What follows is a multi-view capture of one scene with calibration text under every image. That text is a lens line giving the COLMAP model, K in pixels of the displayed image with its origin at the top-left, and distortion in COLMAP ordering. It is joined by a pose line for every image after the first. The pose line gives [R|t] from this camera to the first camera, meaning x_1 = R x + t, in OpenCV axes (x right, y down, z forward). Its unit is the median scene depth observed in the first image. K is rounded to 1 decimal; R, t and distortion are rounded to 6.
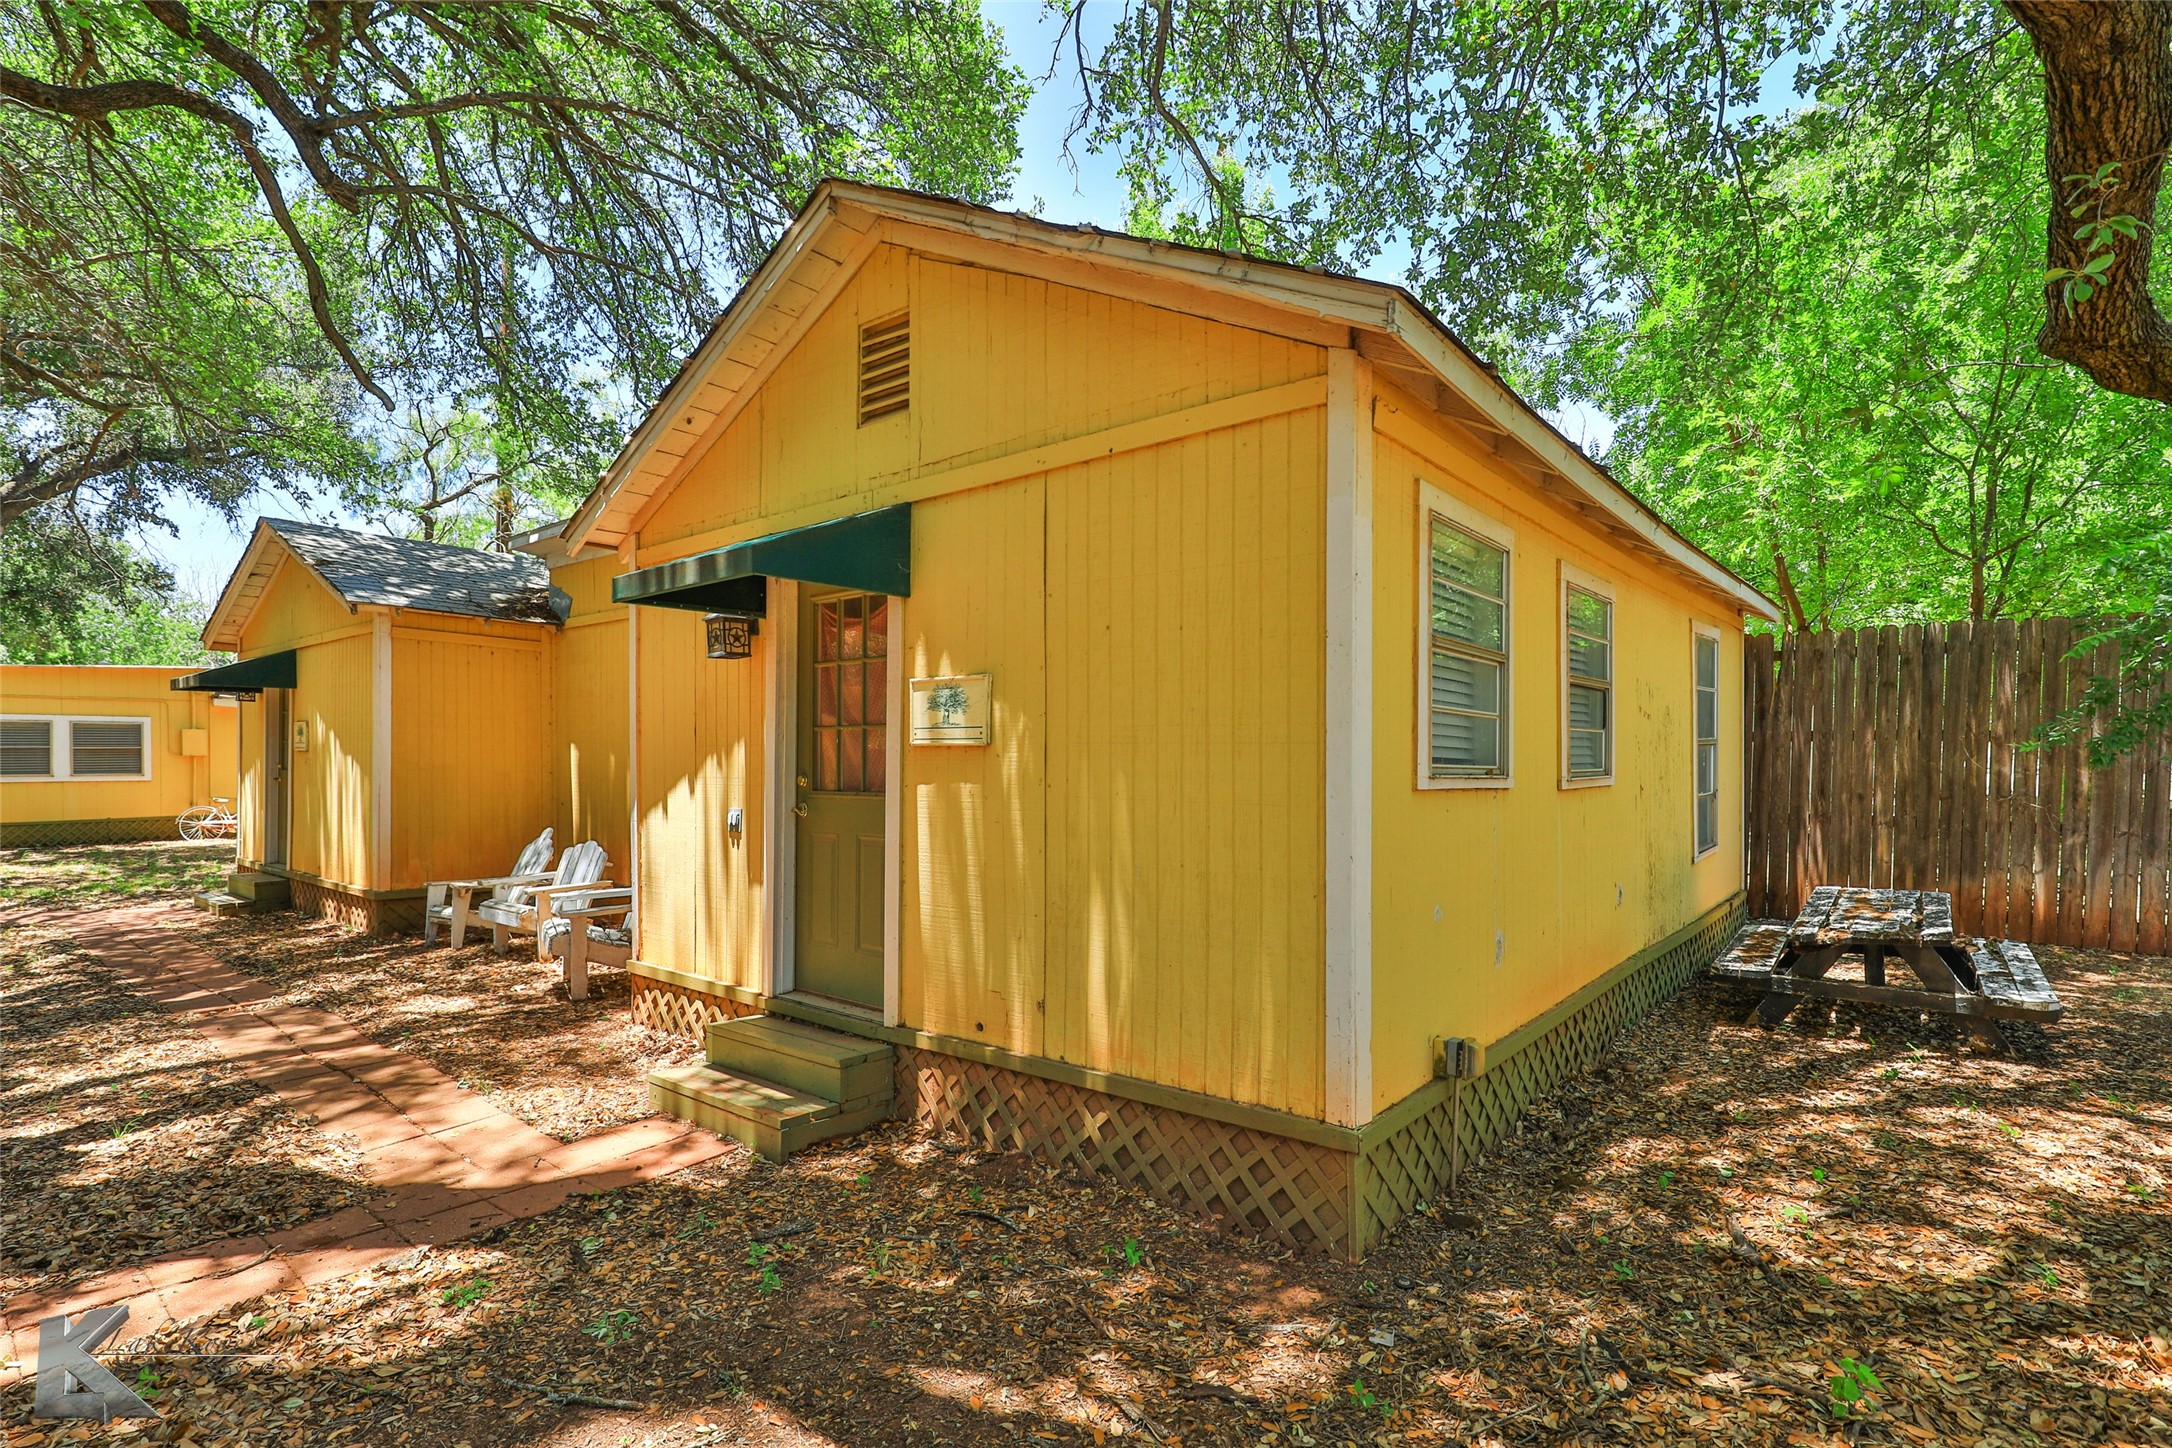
lens RADIAL K [[1066.2, 0, 1114.1], [0, 1066.2, 765.5], [0, 0, 1]] dist [-0.010606, 0.001348]
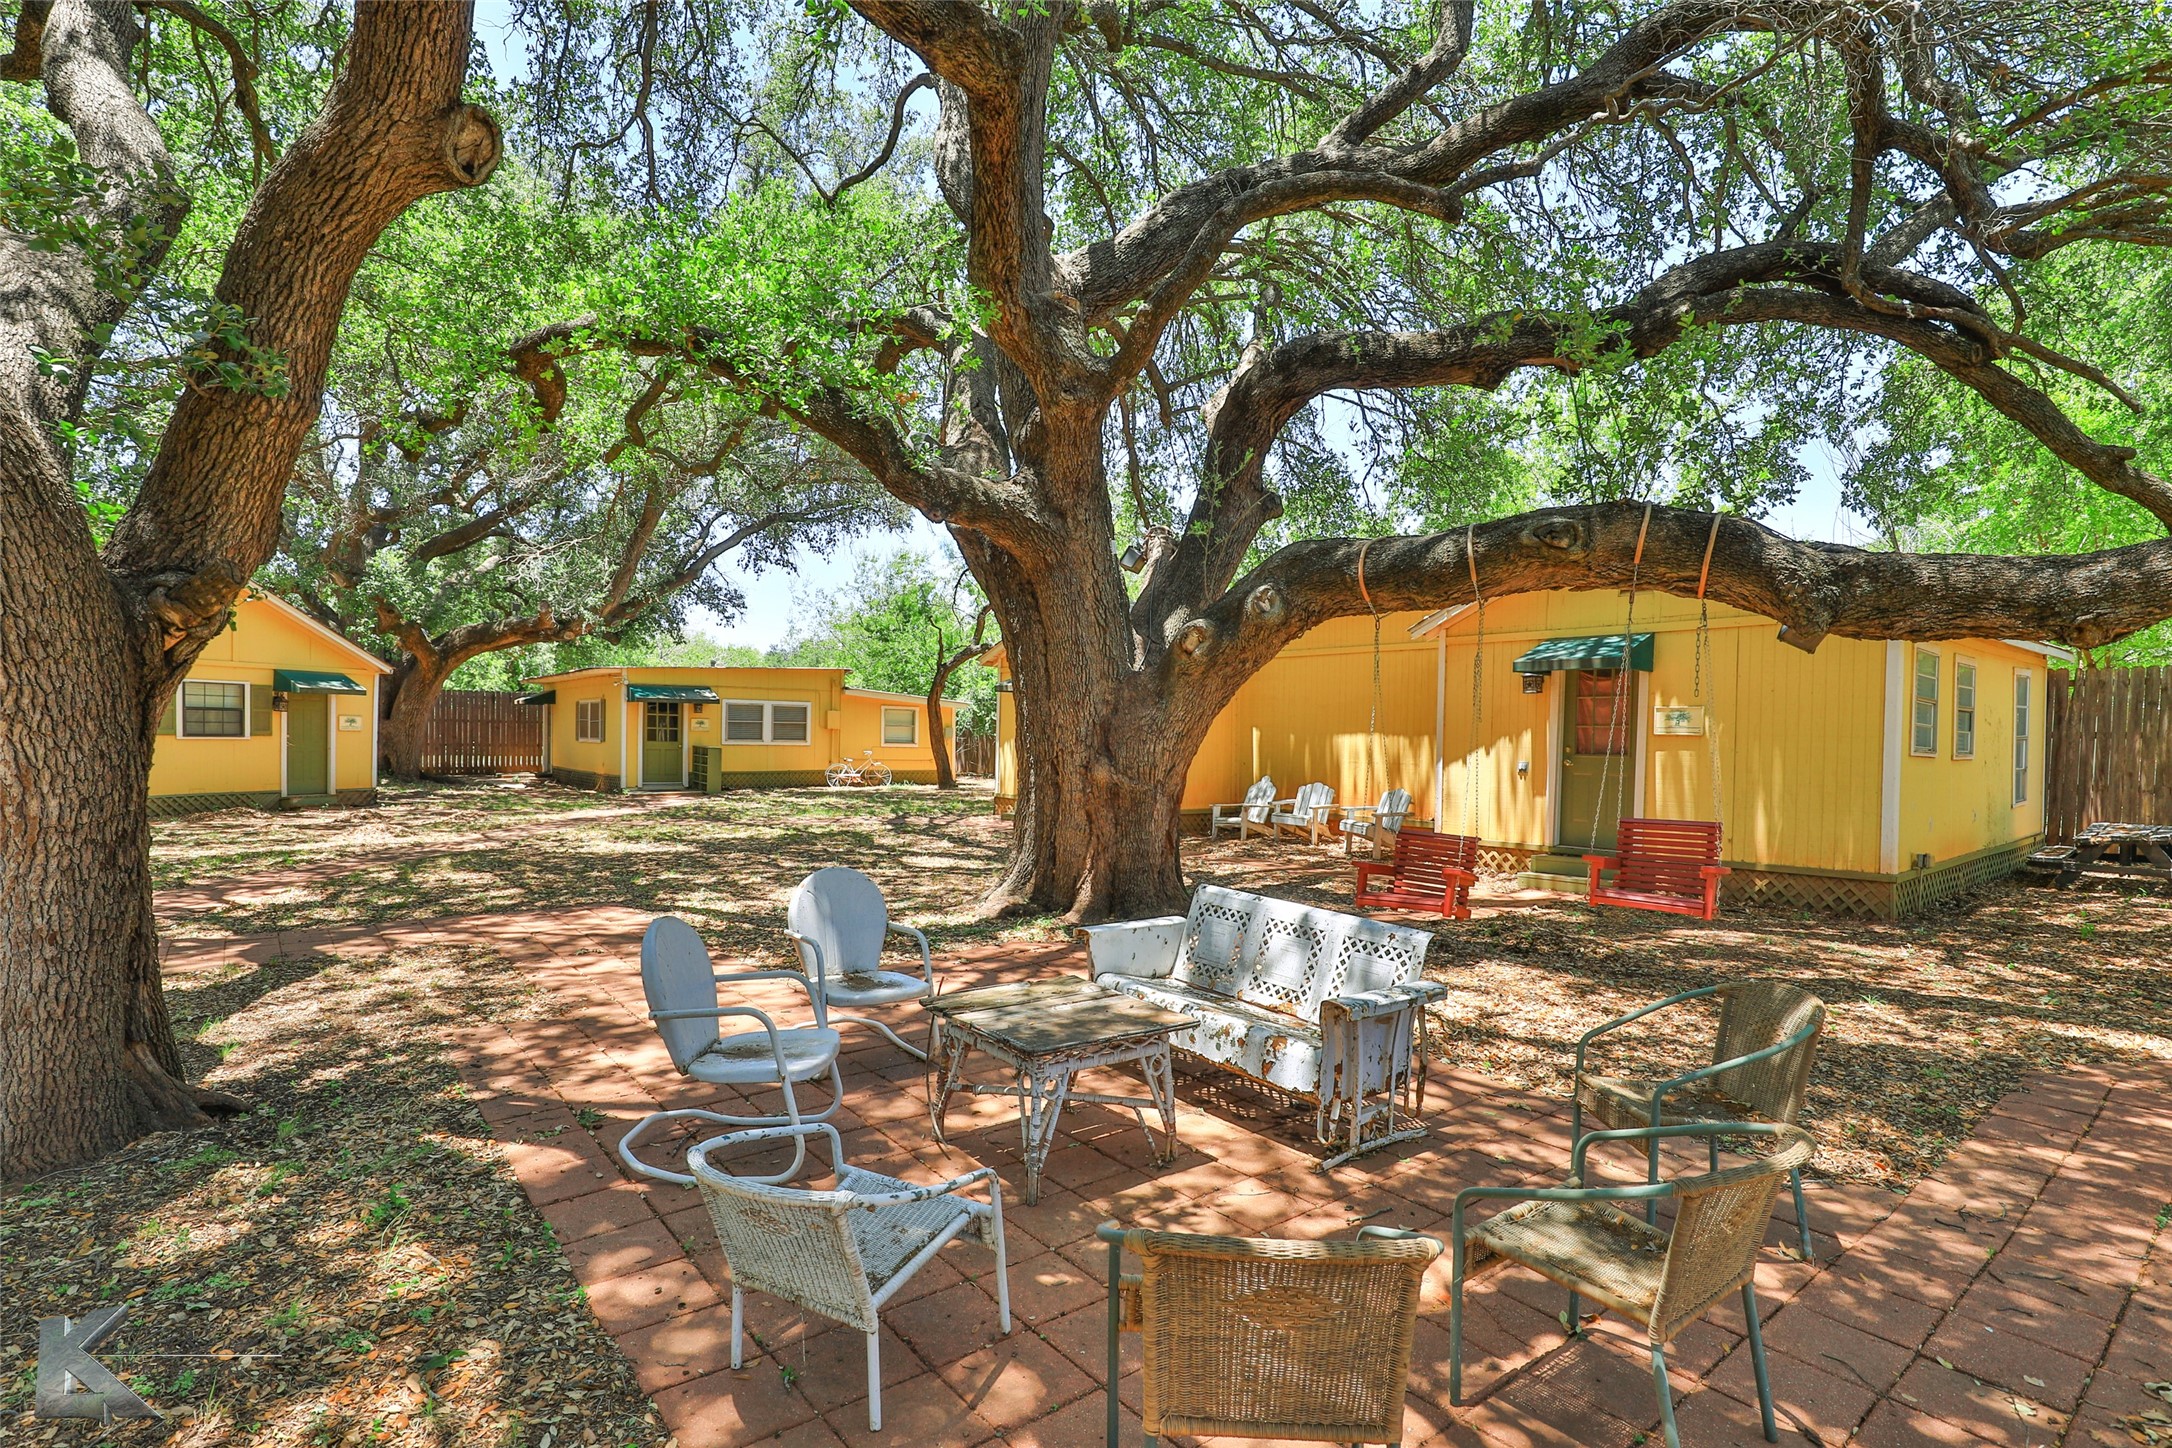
lens RADIAL K [[1066.2, 0, 1100.2], [0, 1066.2, 740.0], [0, 0, 1]] dist [-0.010606, 0.001348]
pose [[0.982200, 0.016911, -0.187075, -0.799738], [-0.018266, 0.999818, -0.005525, 0.023783], [0.186948, 0.008844, 0.982330, -1.307280]]
